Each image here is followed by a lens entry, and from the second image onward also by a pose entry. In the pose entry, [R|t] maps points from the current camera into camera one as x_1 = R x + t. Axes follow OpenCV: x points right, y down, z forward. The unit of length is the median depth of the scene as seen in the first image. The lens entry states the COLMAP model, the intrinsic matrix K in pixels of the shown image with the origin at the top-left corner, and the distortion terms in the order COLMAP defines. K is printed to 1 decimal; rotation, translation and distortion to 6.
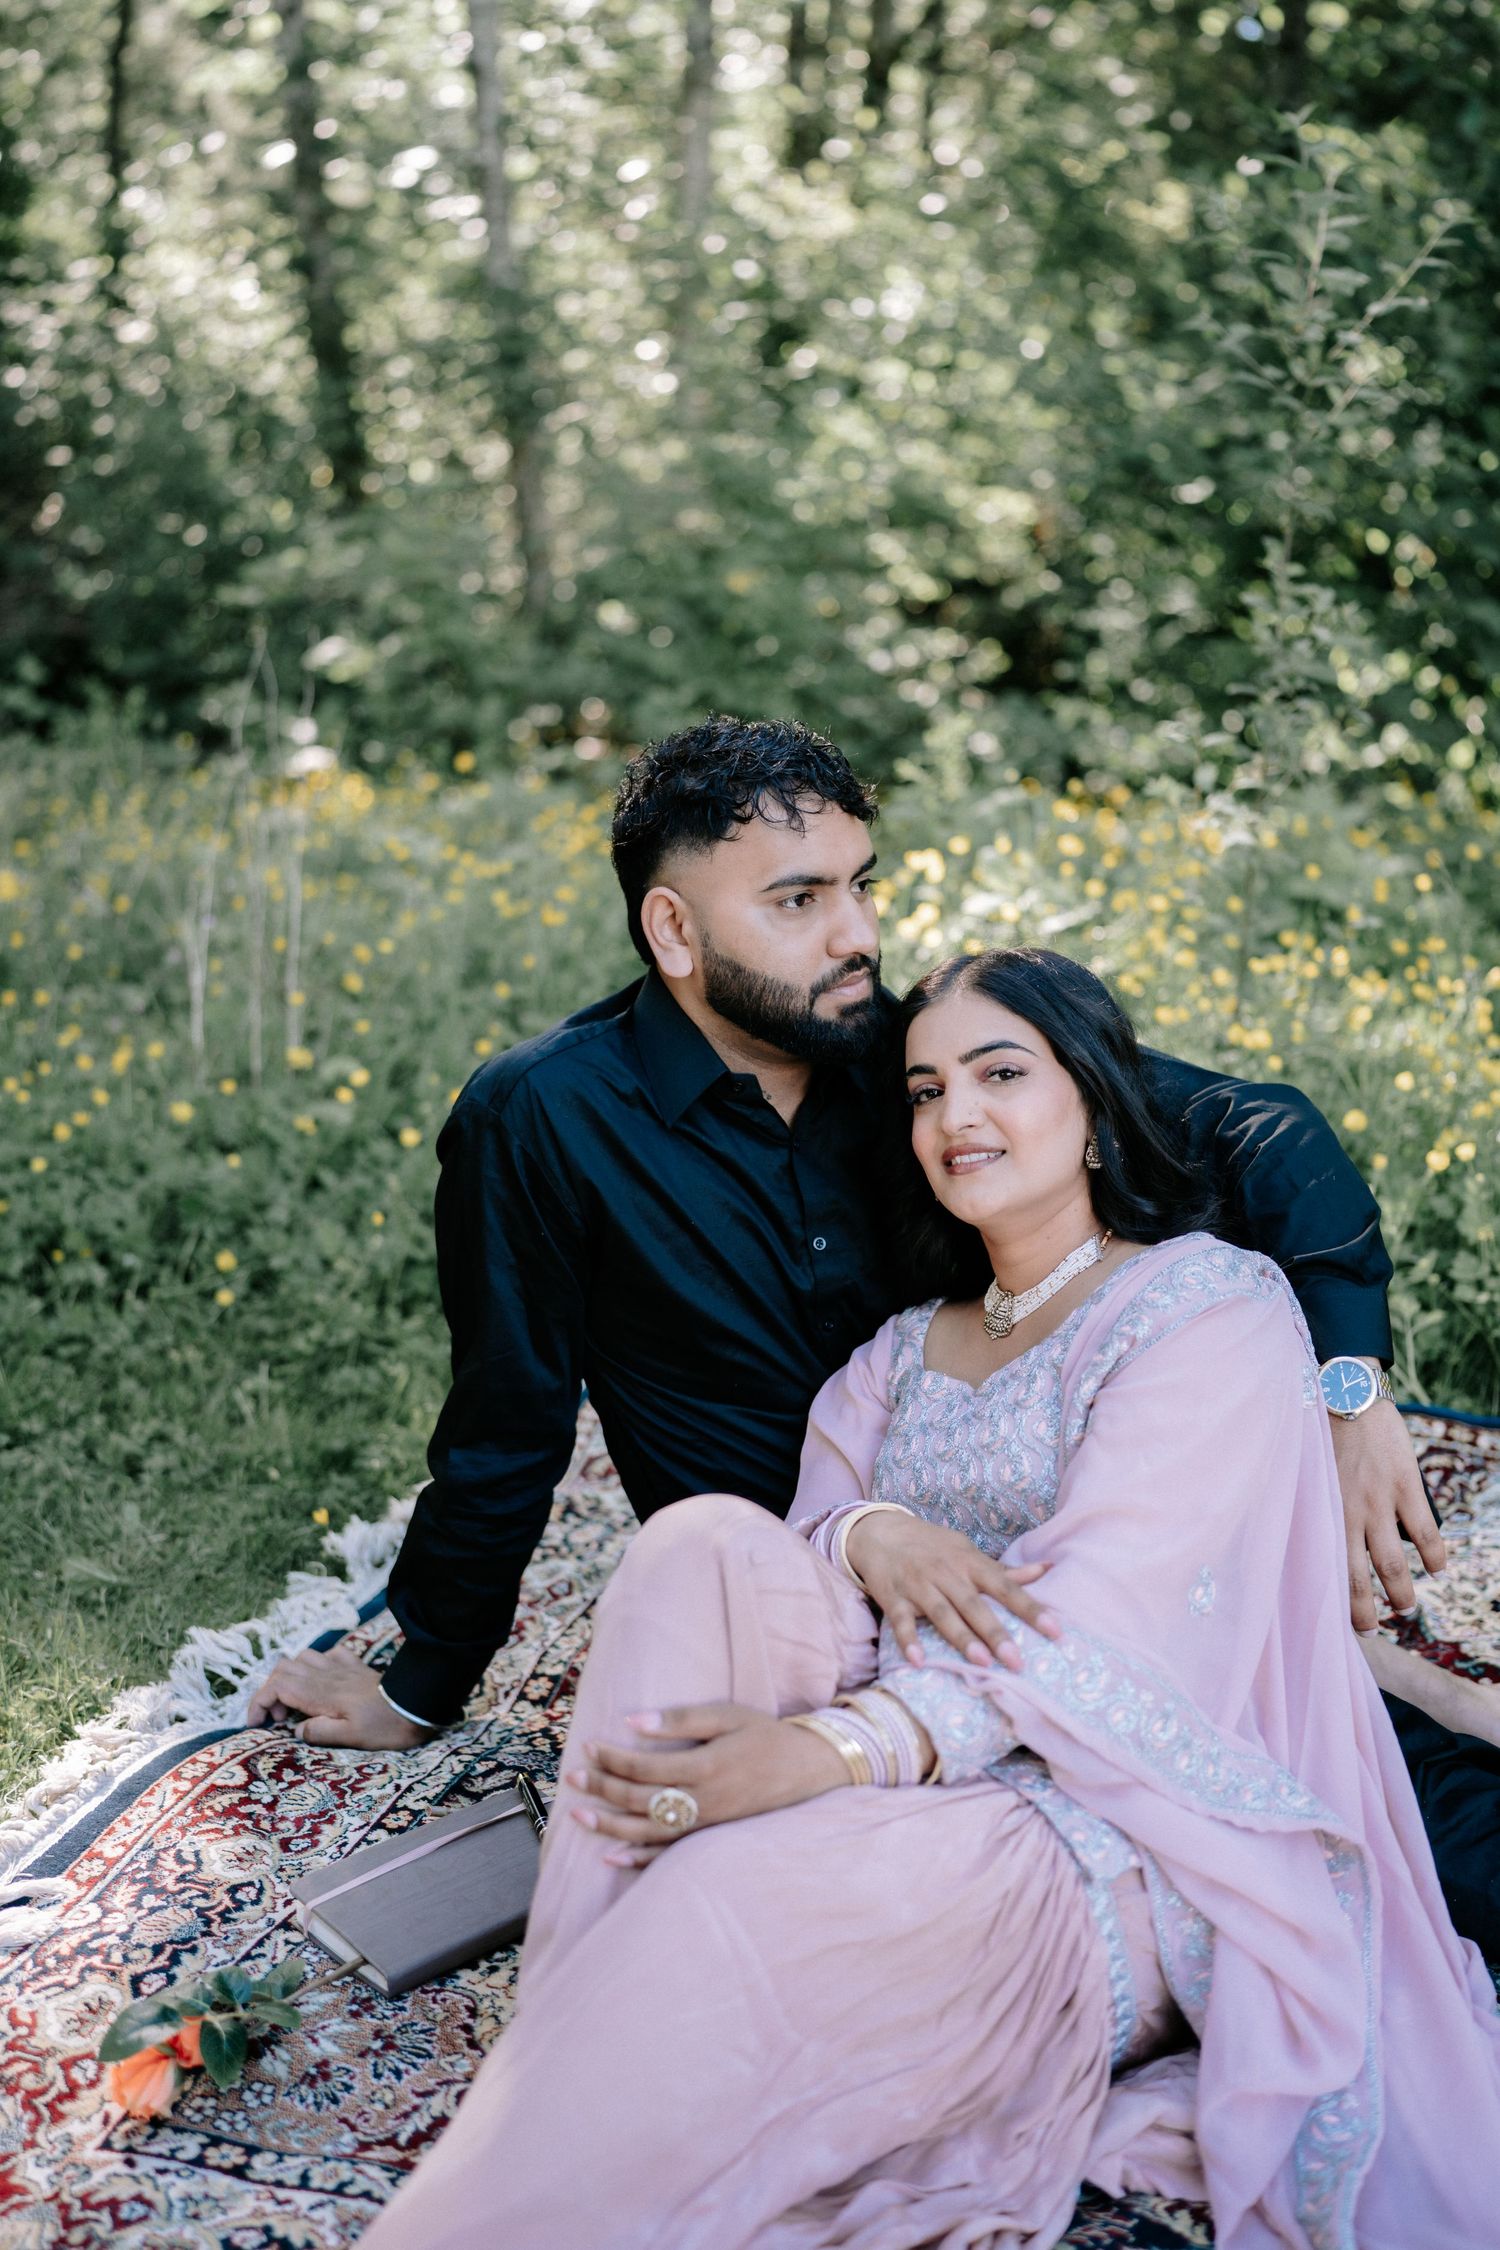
lens RADIAL K [[2319.1, 0, 744.5], [0, 2319.1, 1128.4], [0, 0, 1]] dist [-0.054983, 0.275780]
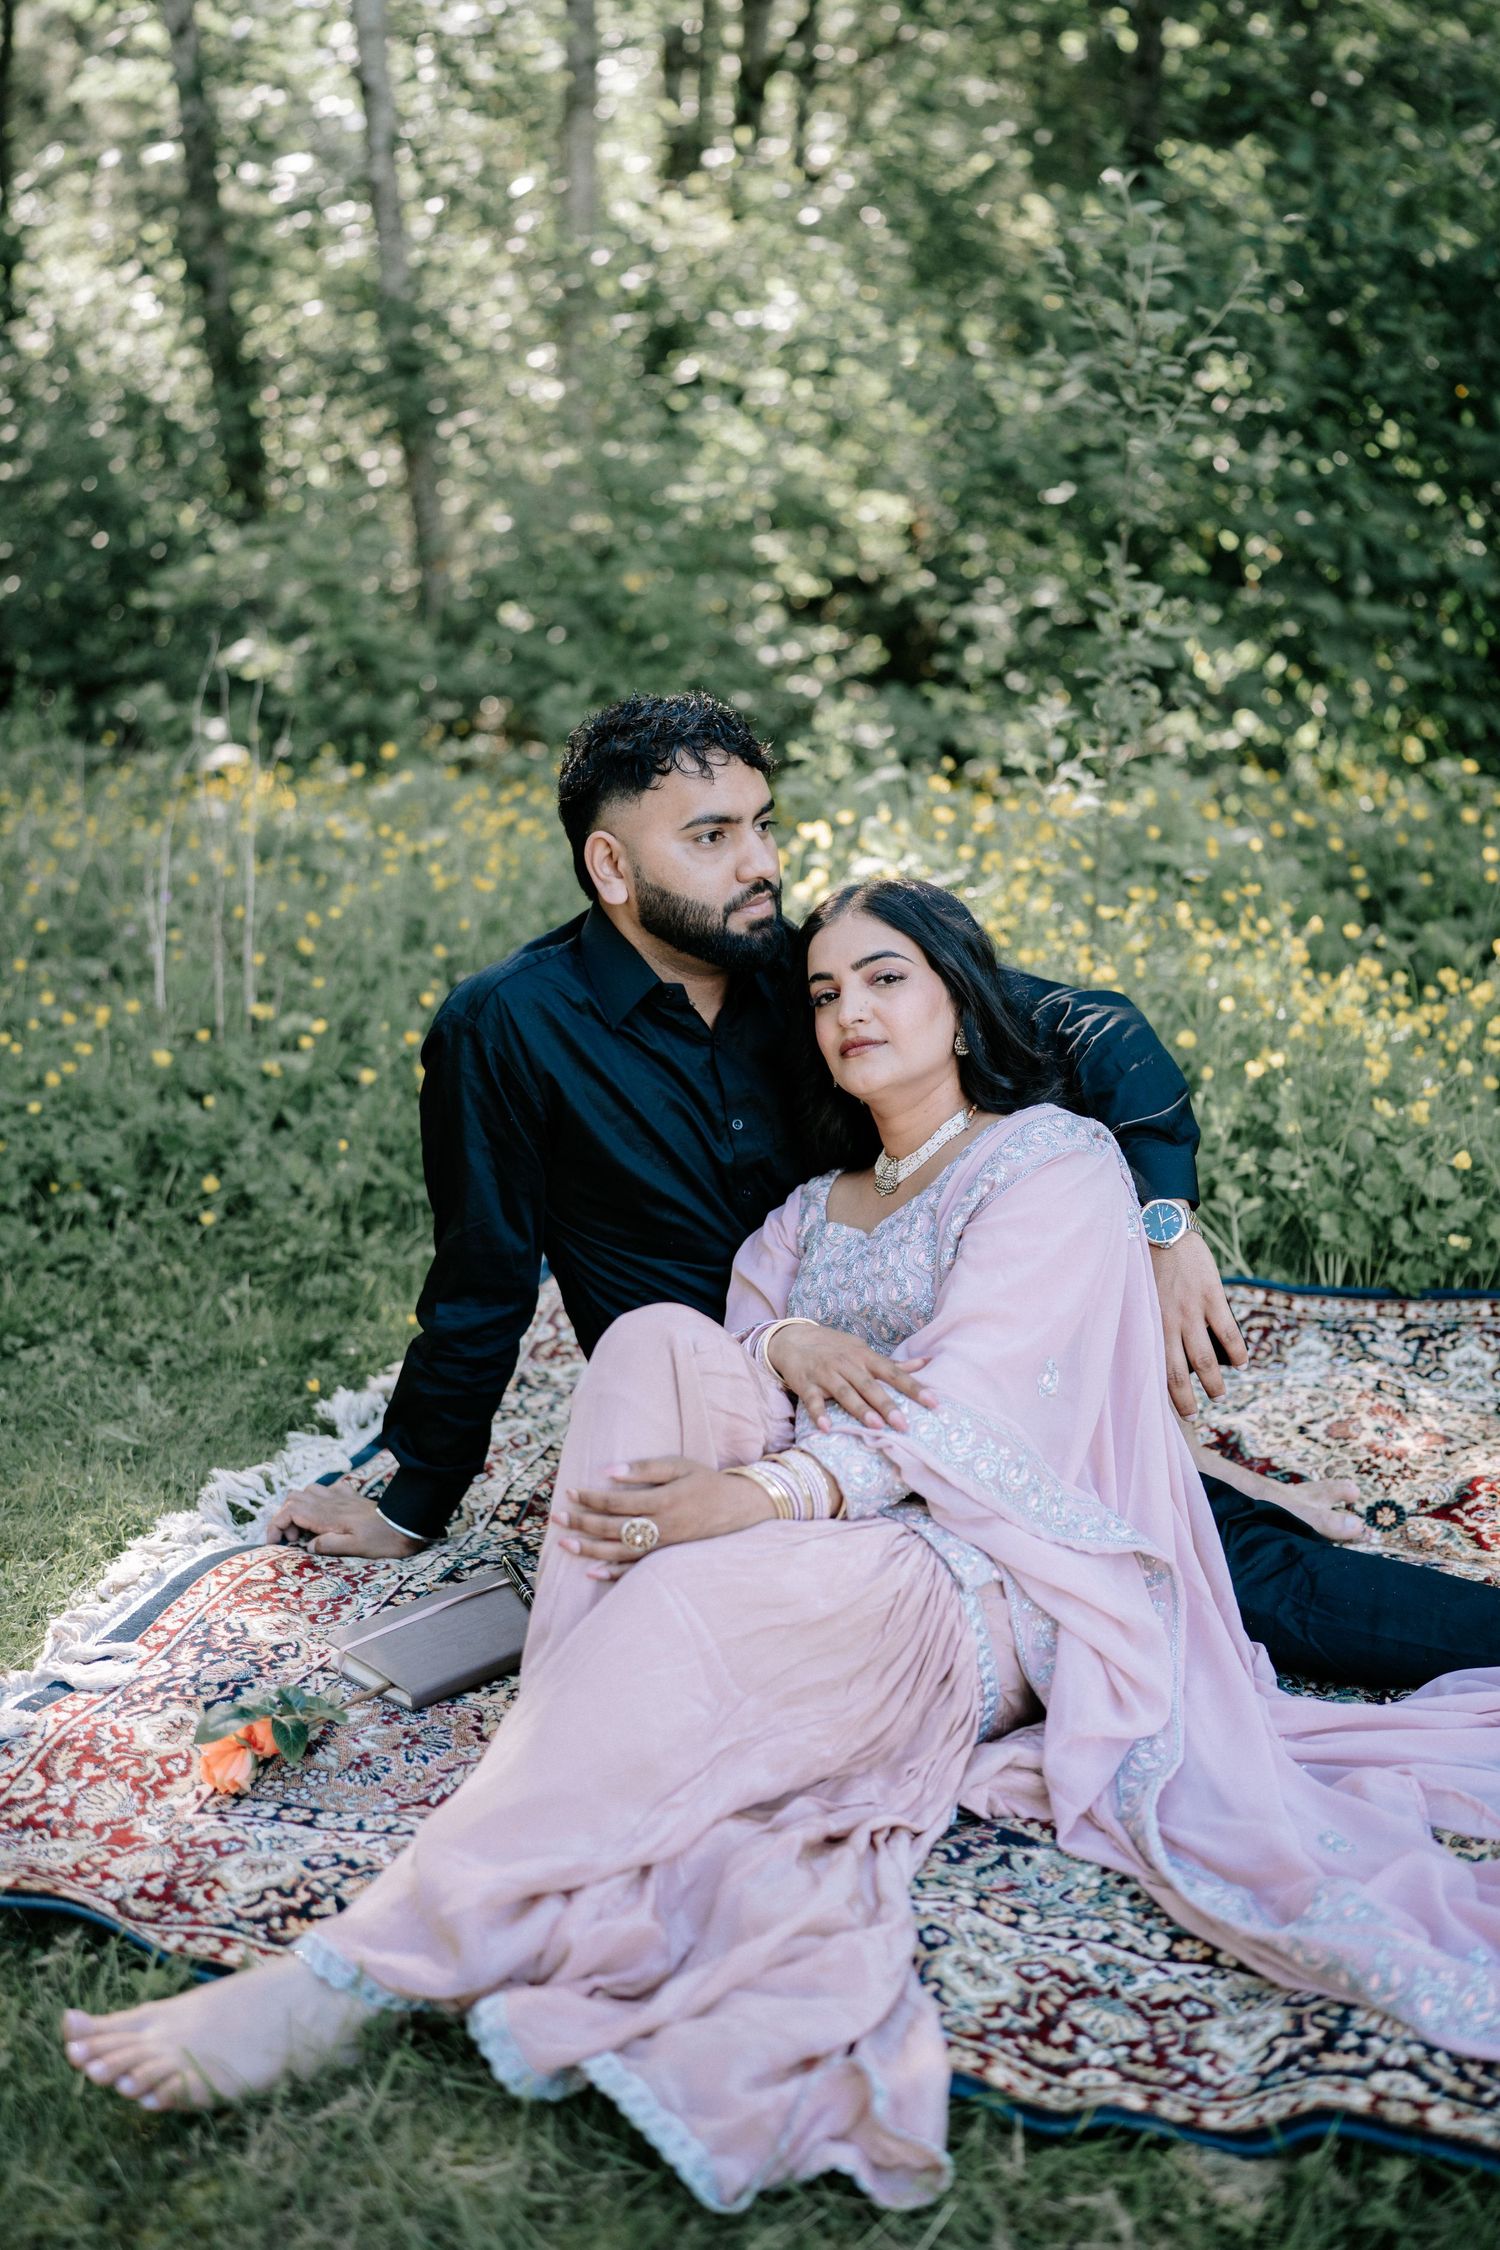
lens RADIAL K [[2319.1, 0, 744.5], [0, 2319.1, 1128.4], [0, 0, 1]] dist [-0.054983, 0.275780]
pose [[0.998733, -0.018692, 0.046730, -0.014331], [0.018658, 0.999825, 0.001155, 0.033345], [-0.046743, -0.000281, 0.998907, -0.147970]]
